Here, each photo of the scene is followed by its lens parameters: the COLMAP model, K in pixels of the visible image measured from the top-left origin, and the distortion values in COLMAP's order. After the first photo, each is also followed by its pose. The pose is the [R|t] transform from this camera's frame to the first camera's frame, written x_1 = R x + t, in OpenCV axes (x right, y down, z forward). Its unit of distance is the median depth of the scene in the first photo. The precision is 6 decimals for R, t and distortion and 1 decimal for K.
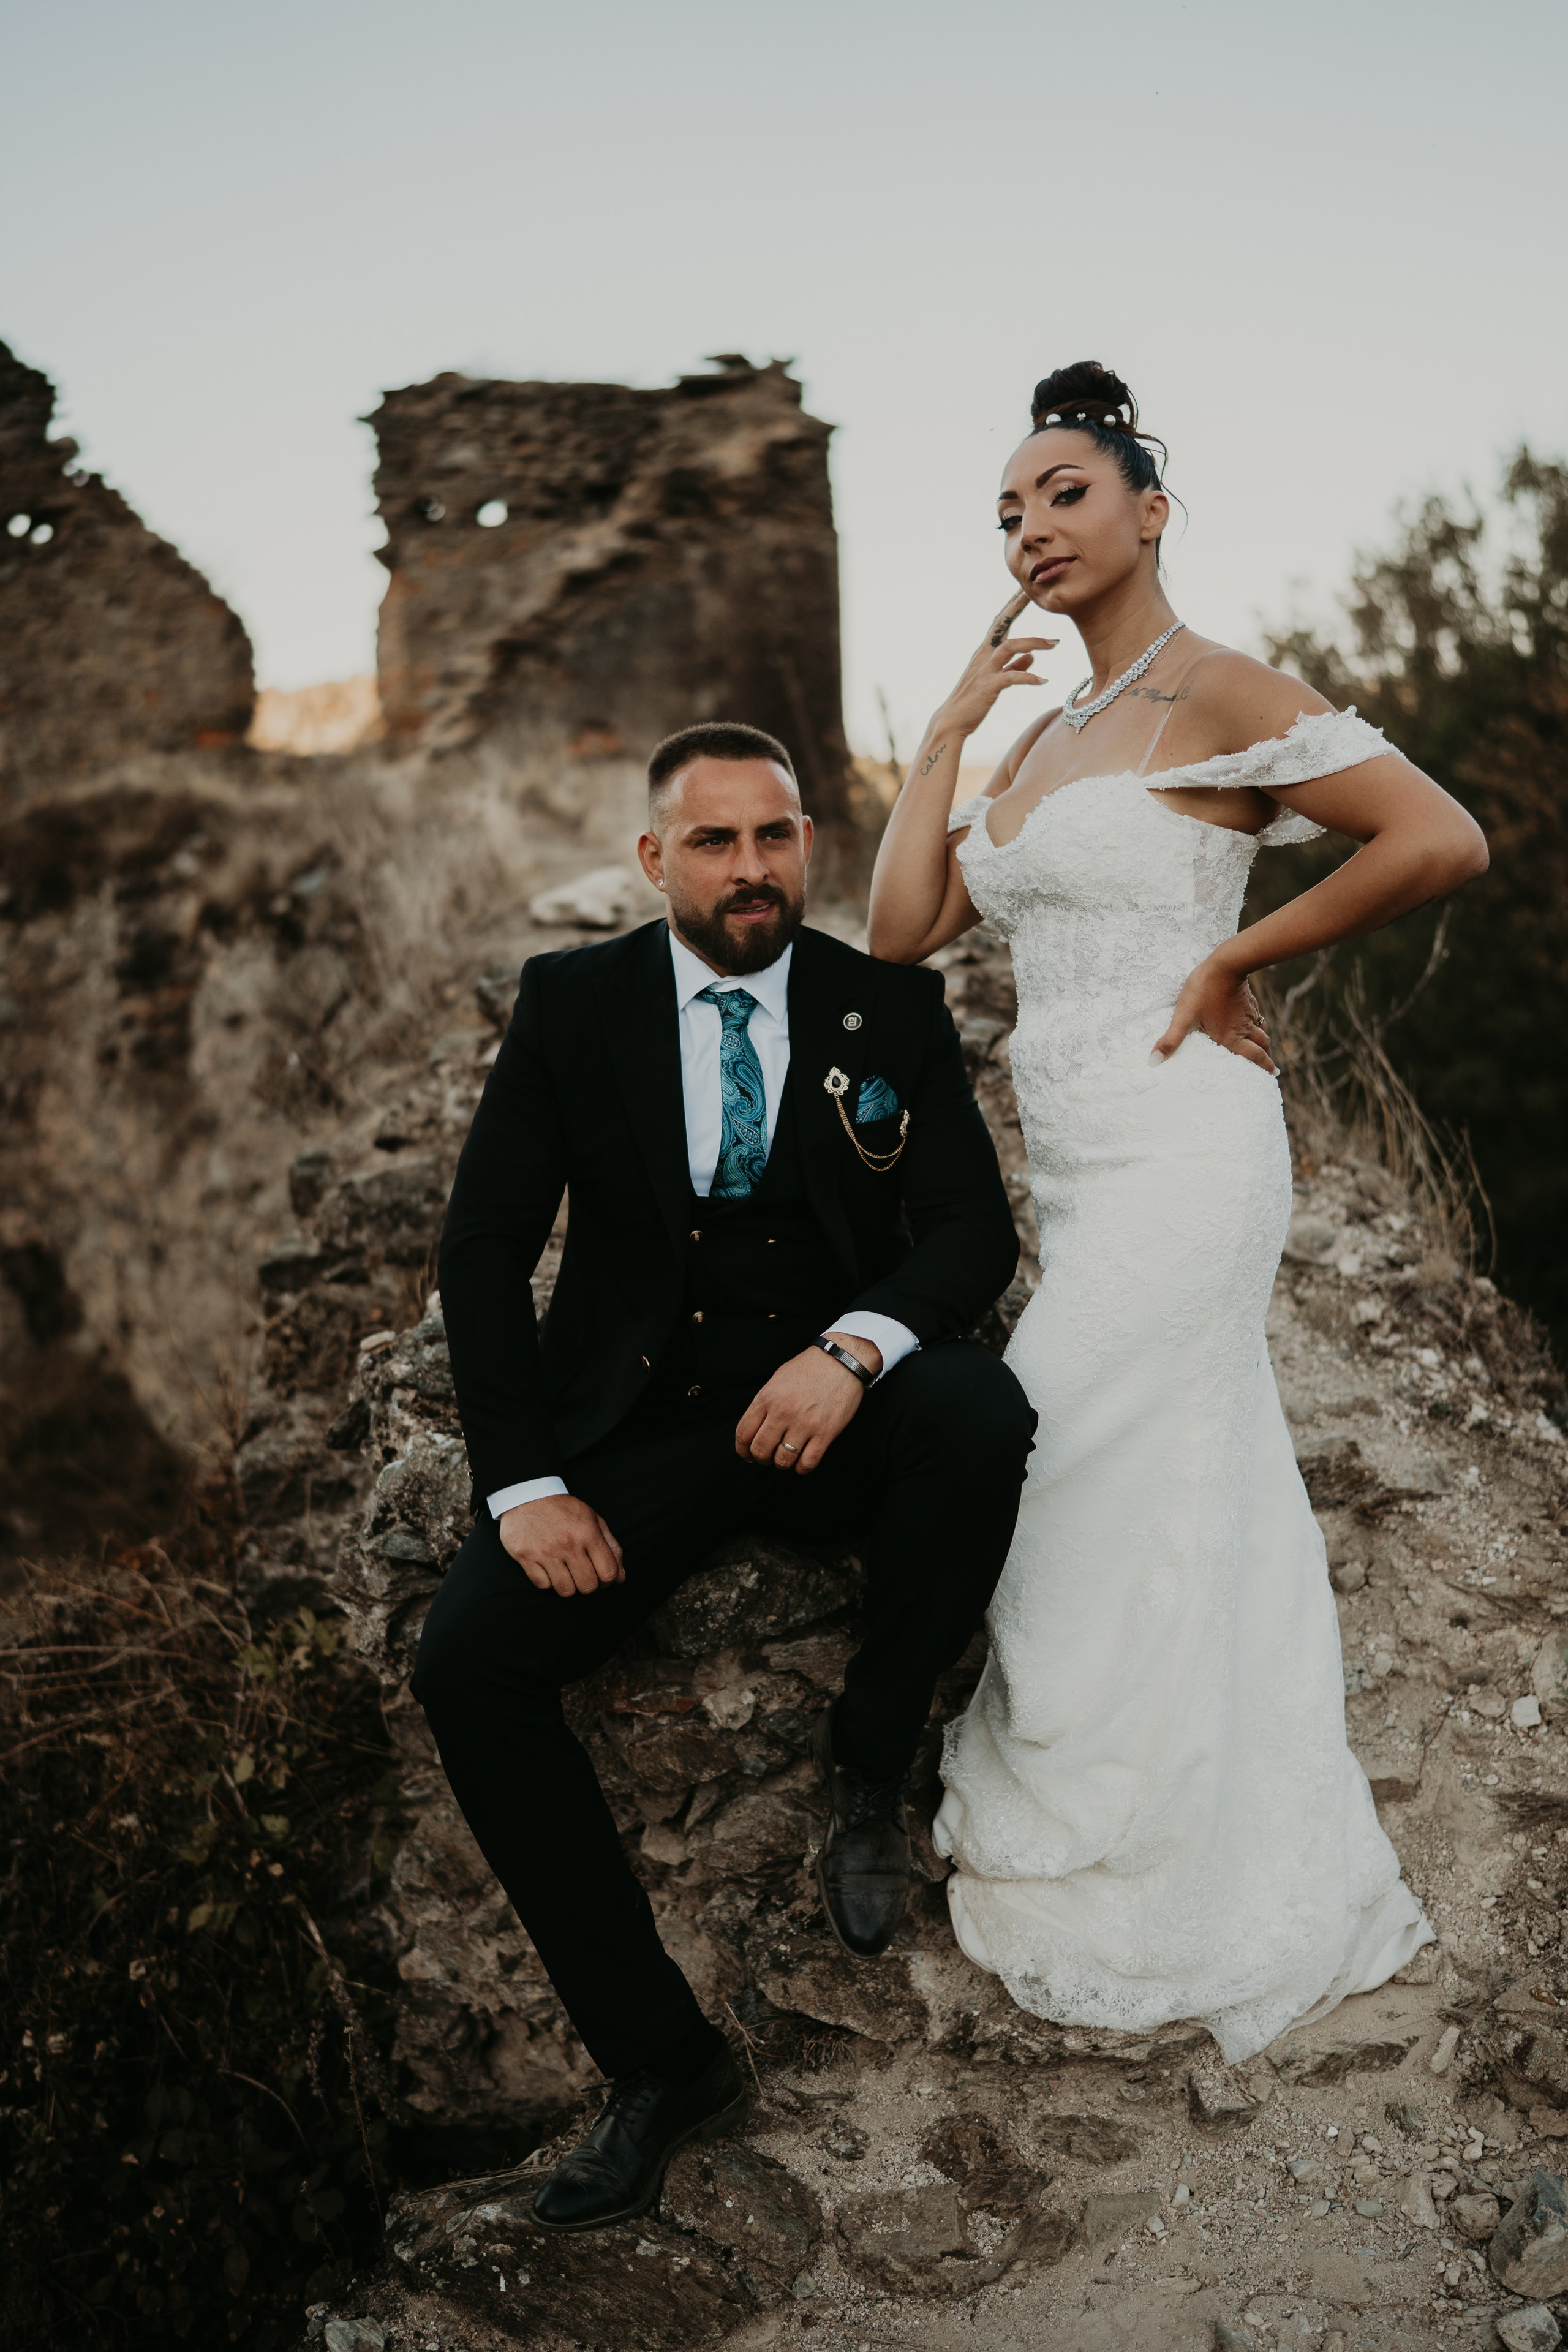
lens RADIAL K [[2300.9, 0, 772.6], [0, 2300.9, 1182.4], [0, 0, 1]] dist [-0.194723, 0.199657]
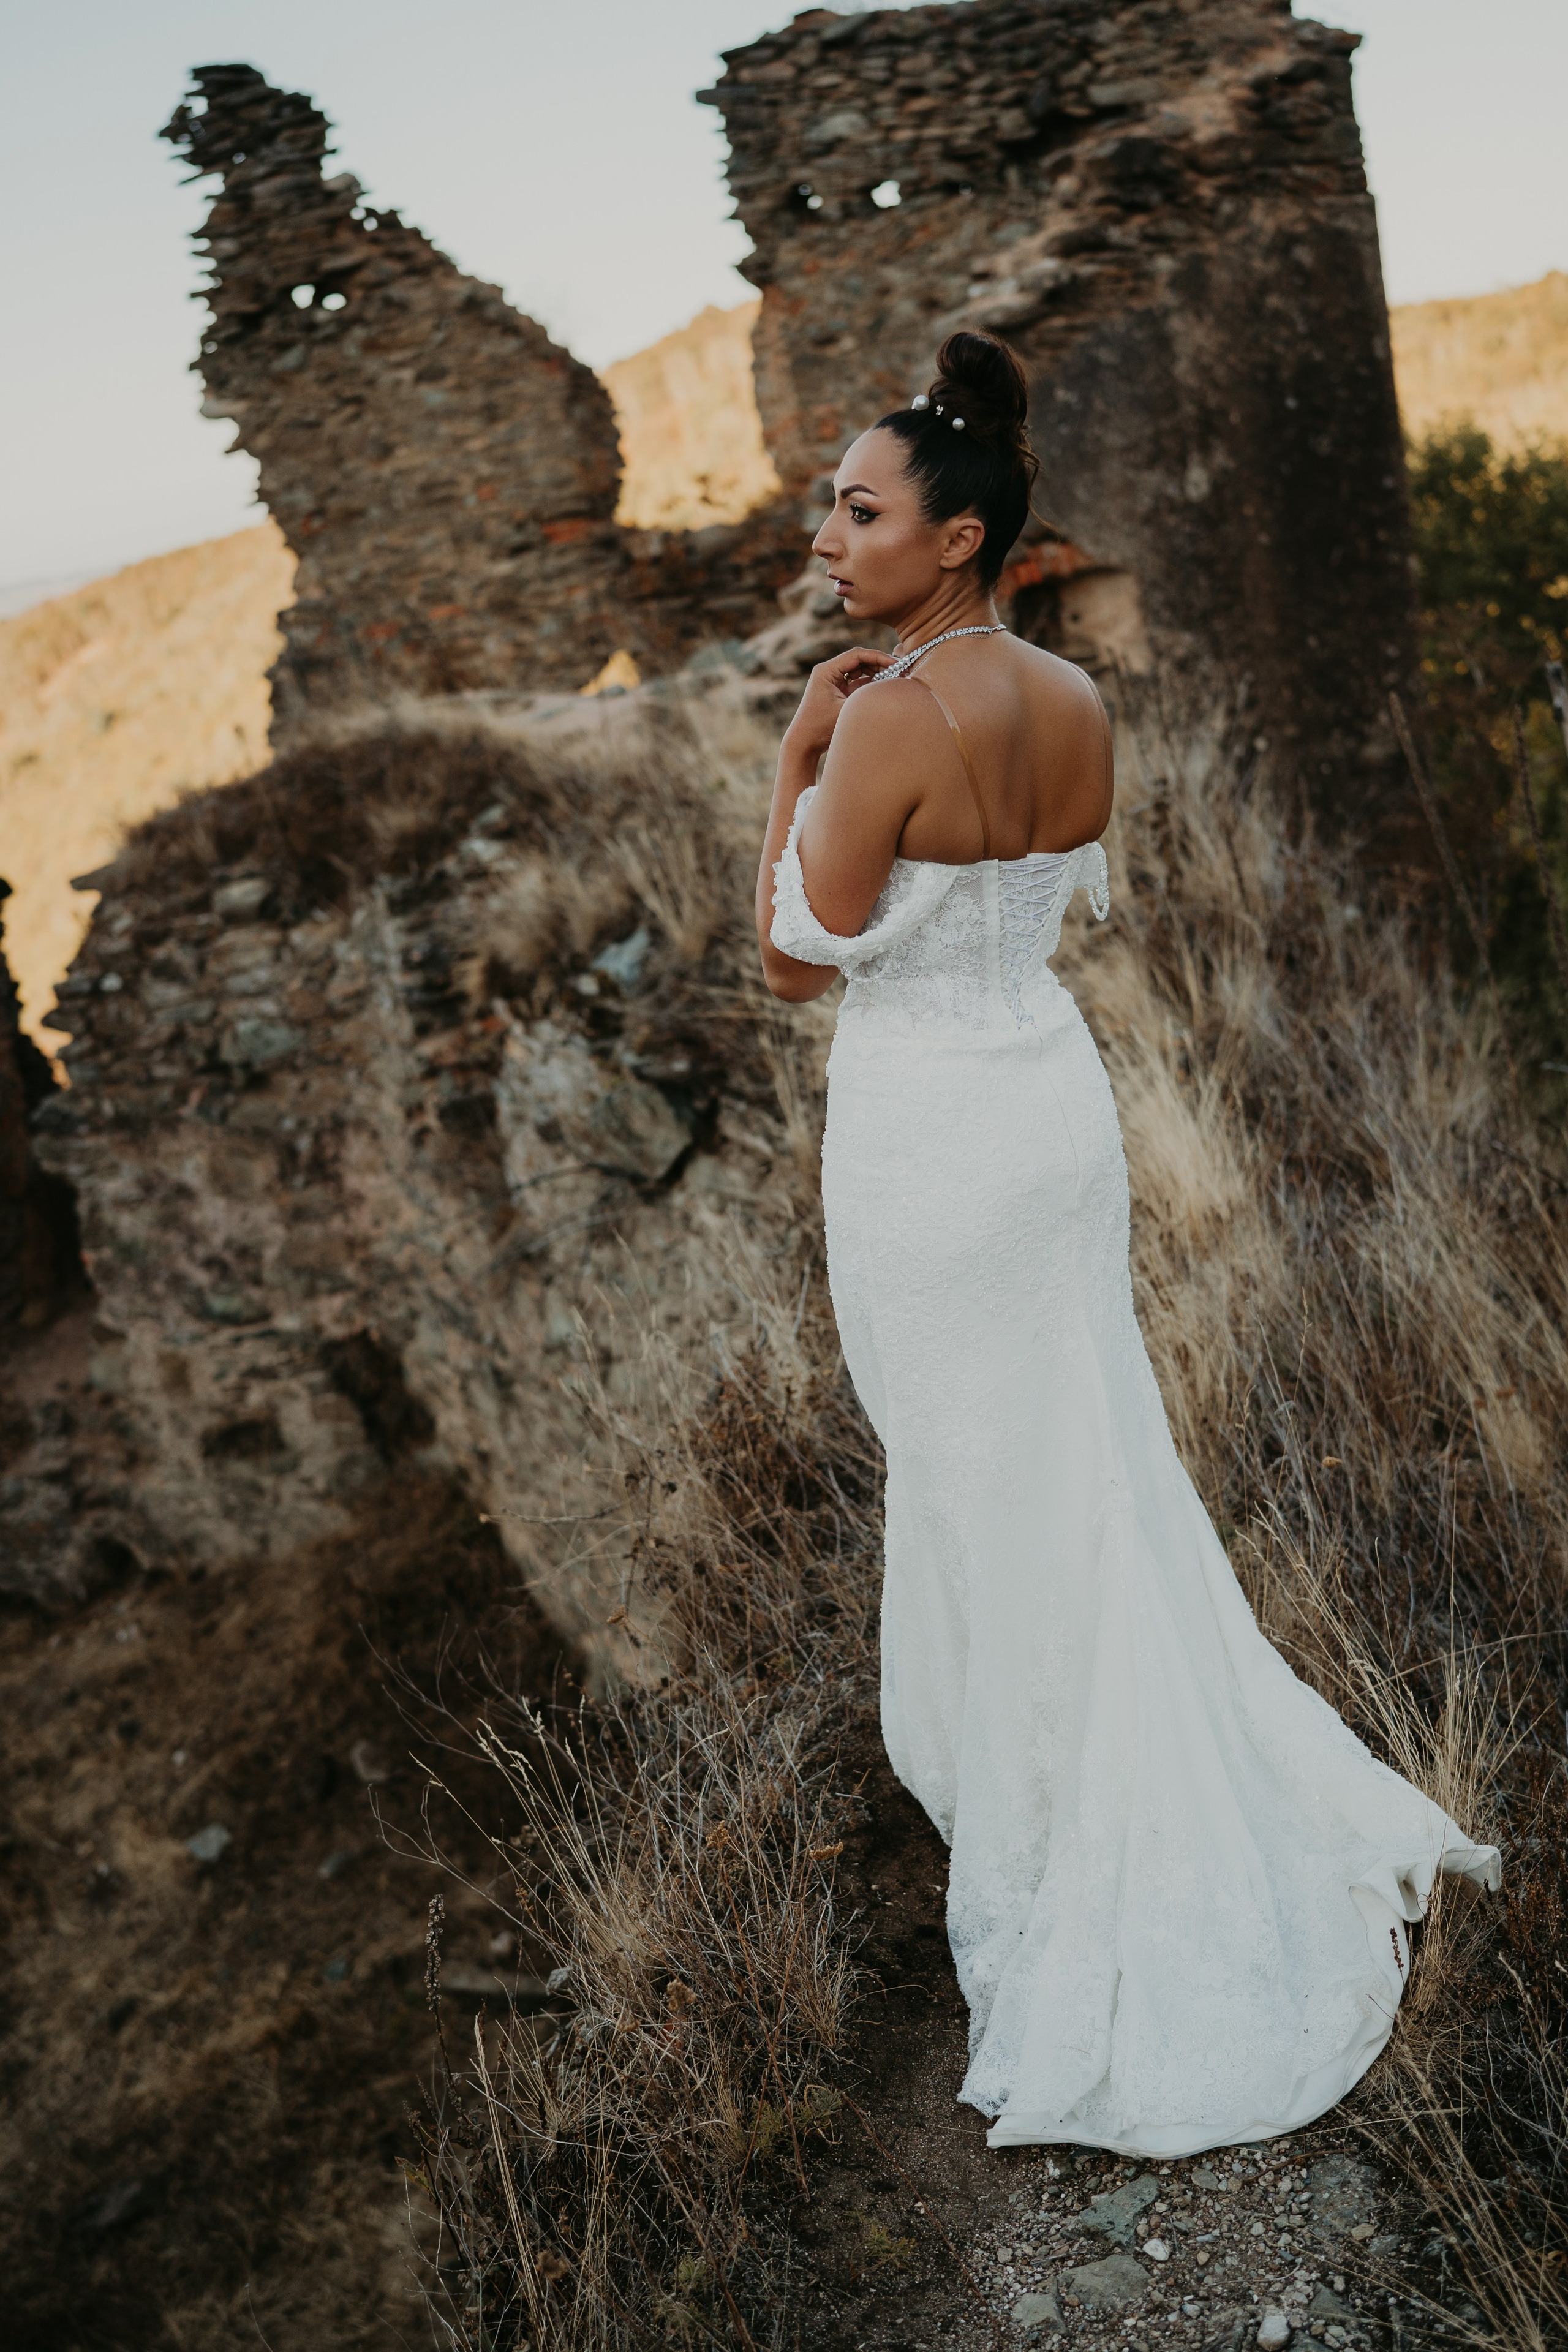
lens RADIAL K [[2374.9, 0, 712.1], [0, 2374.9, 1138.9], [0, 0, 1]] dist [-0.212286, 0.220658]
pose [[0.966533, -0.063583, -0.248538, -0.048829], [0.099380, 0.985953, 0.134242, -0.608367], [0.236512, -0.154449, 0.959275, 1.254227]]
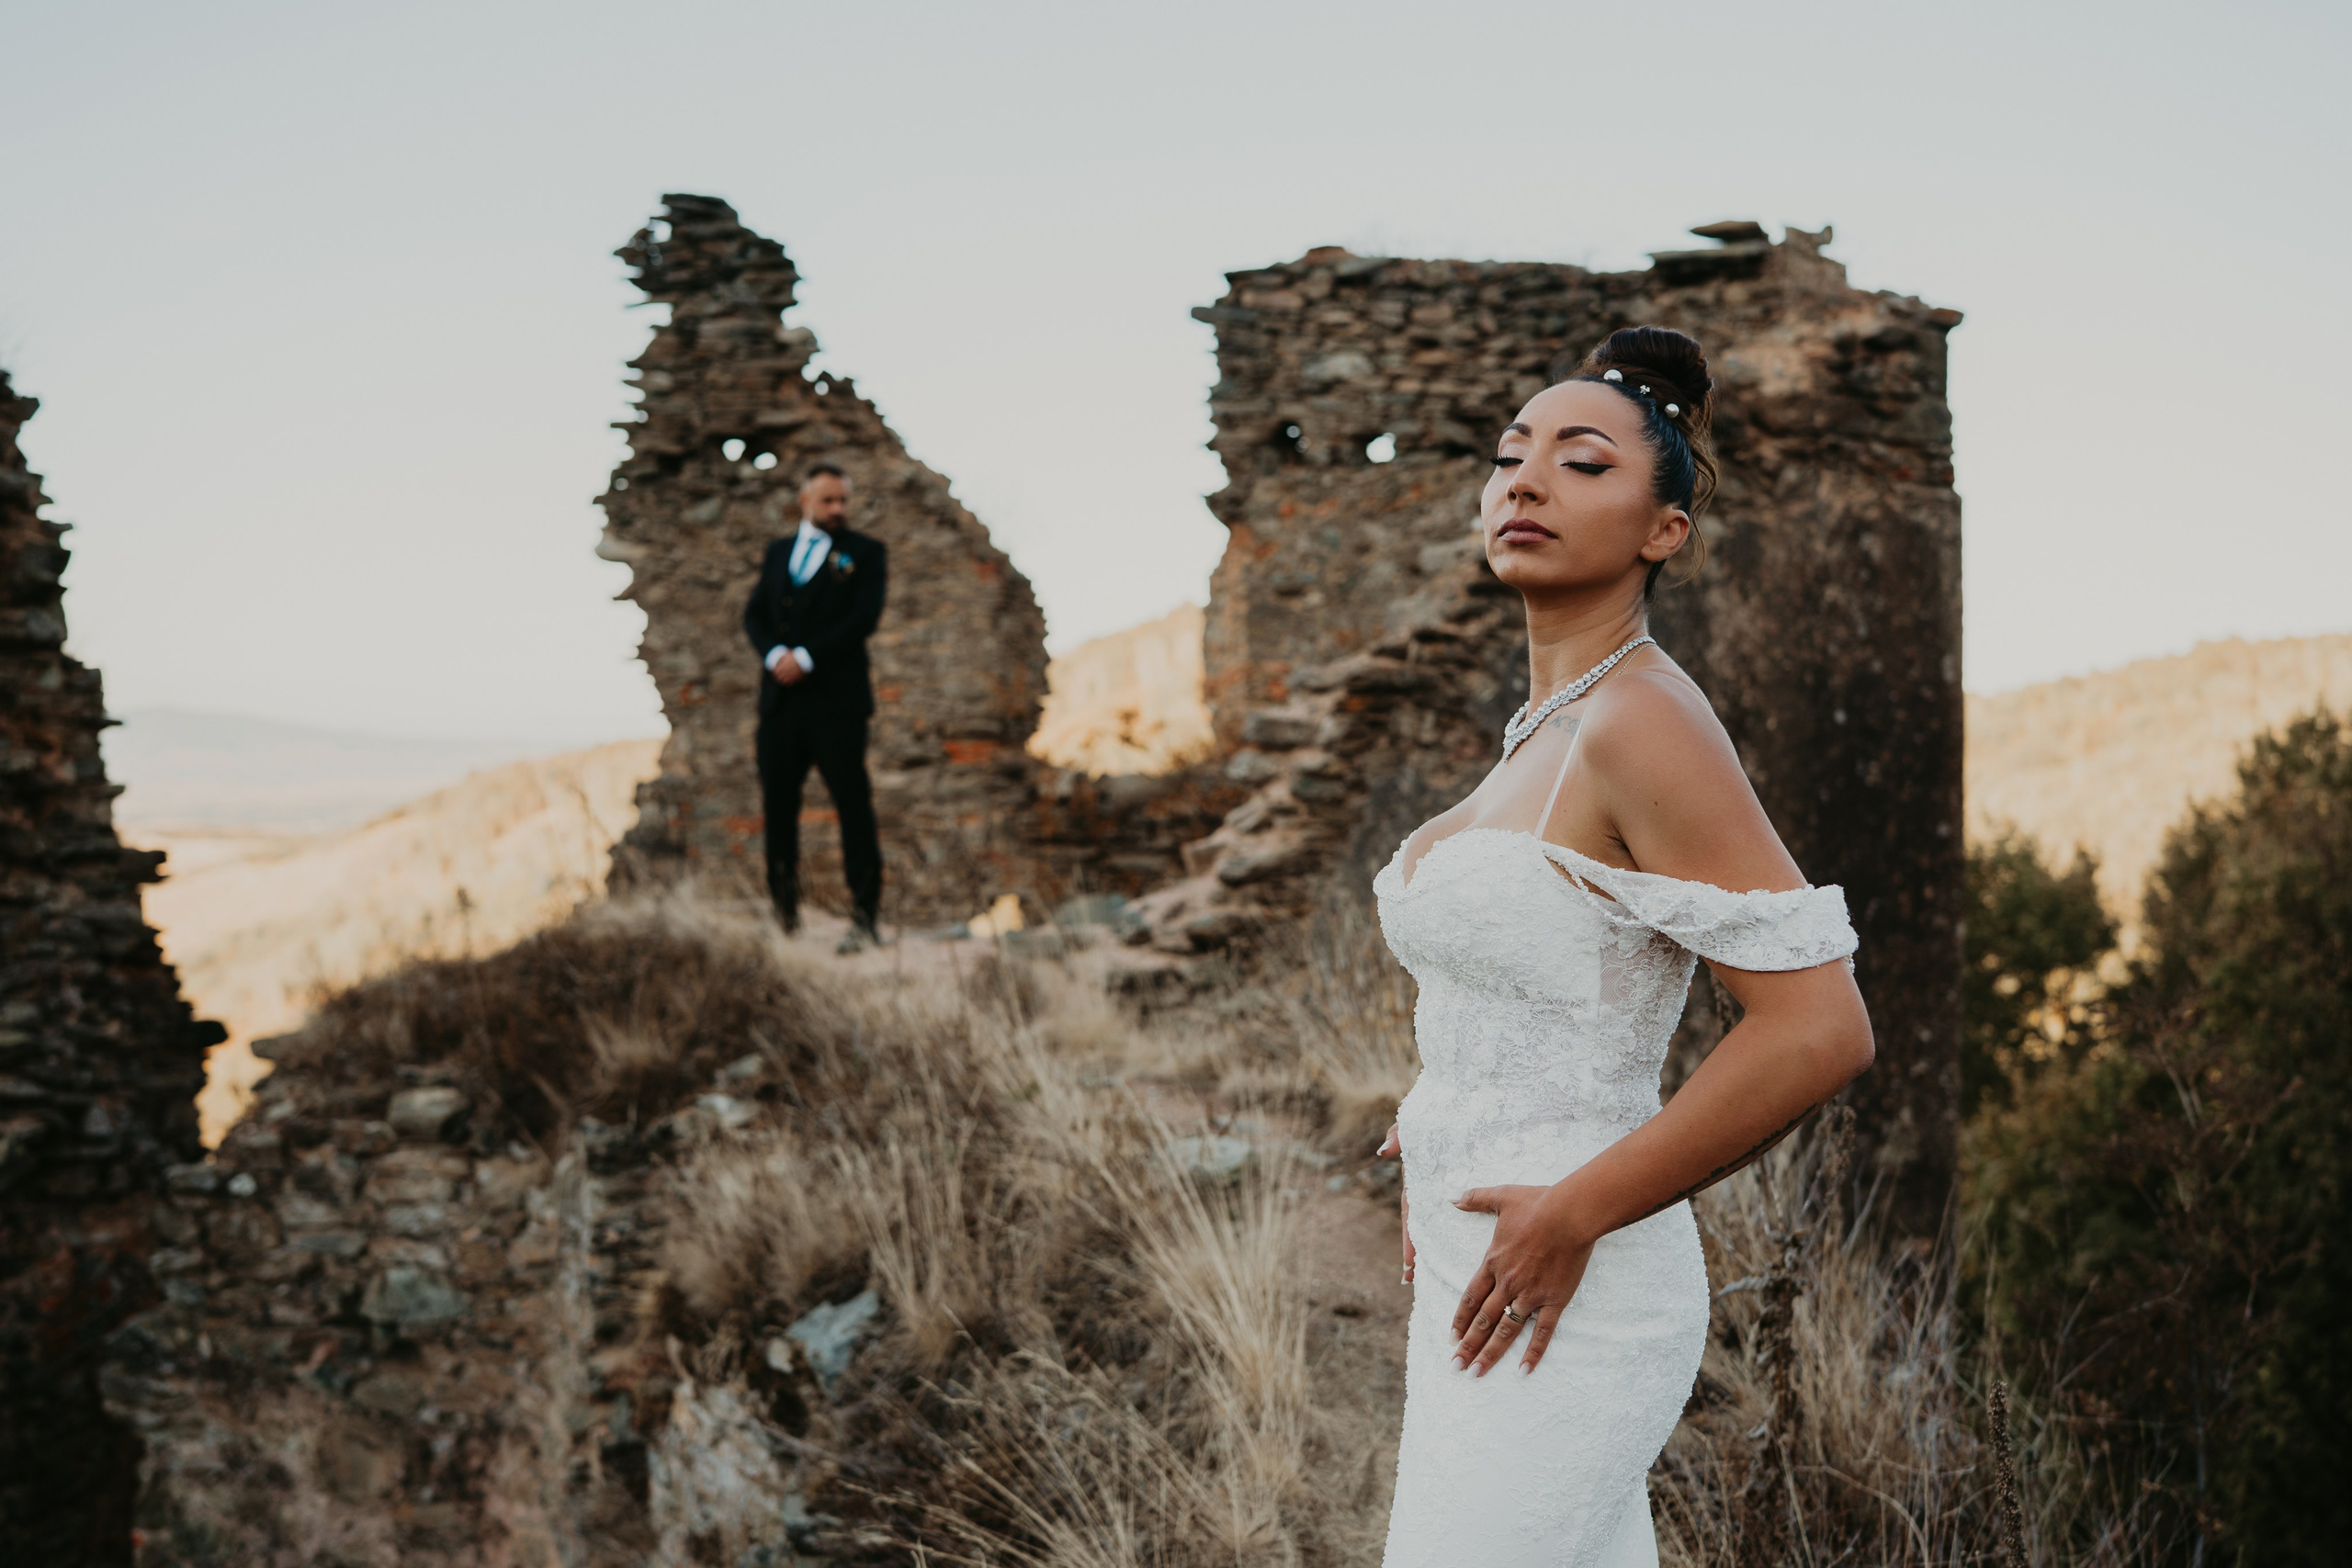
lens RADIAL K [[2286.4, 0, 1186.6], [0, 2286.4, 782.6], [0, 0, 1]] dist [-0.204374, 0.227847]
pose [[0.976578, 0.035536, -0.212207, -0.199557], [-0.064367, 0.989351, -0.130543, -0.653684], [0.205309, 0.141145, 0.968466, 2.155585]]
